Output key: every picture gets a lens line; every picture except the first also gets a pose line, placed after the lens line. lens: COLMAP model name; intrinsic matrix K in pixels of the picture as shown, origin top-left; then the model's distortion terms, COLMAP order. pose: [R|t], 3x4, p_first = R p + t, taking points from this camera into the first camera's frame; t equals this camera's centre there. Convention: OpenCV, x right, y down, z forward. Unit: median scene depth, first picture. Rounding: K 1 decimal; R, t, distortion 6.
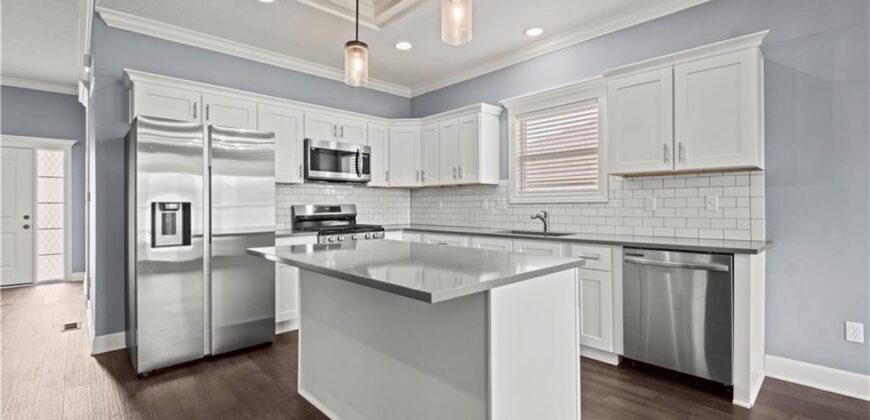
lens RADIAL K [[381.5, 0, 430.5], [0, 381.5, 205.5], [0, 0, 1]] dist [-0.000486, -0.000310]
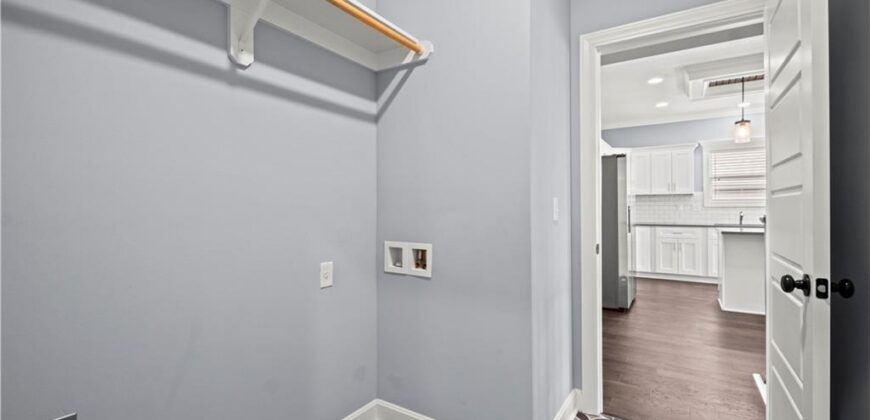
lens RADIAL K [[381.5, 0, 430.5], [0, 381.5, 205.5], [0, 0, 1]] dist [-0.000486, -0.000310]
pose [[0.974311, -0.003504, 0.225181, -1.218804], [0.003135, 0.999993, 0.001993, -0.018579], [-0.225187, -0.001235, 0.974315, -0.263335]]
